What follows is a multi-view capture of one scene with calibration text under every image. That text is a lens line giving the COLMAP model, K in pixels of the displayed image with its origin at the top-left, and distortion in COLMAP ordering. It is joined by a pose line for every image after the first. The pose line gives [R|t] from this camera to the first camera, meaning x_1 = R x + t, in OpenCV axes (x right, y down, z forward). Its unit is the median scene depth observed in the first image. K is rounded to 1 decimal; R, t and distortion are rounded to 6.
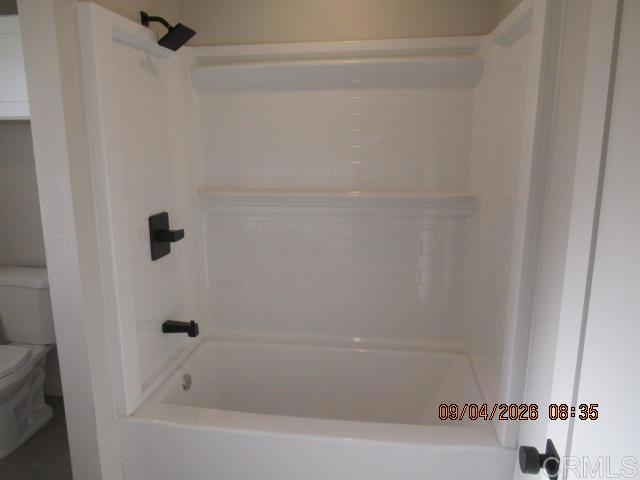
lens RADIAL K [[472.3, 0, 320.2], [0, 472.3, 240.3], [0, 0, 1]] dist [-0.015741, -0.004728]
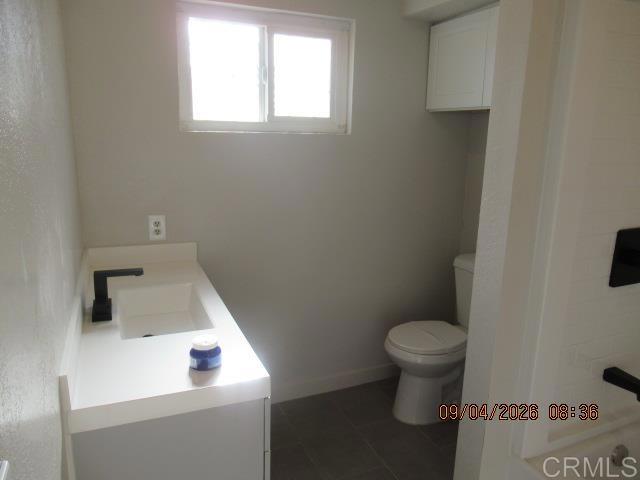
lens RADIAL K [[472.3, 0, 319.7], [0, 472.3, 241.3], [0, 0, 1]] dist [-0.015741, -0.004728]
pose [[0.520062, 0.191484, -0.832388, 0.021007], [-0.178554, 0.977387, 0.113283, -0.031142], [0.835257, 0.089712, 0.542492, 0.184359]]
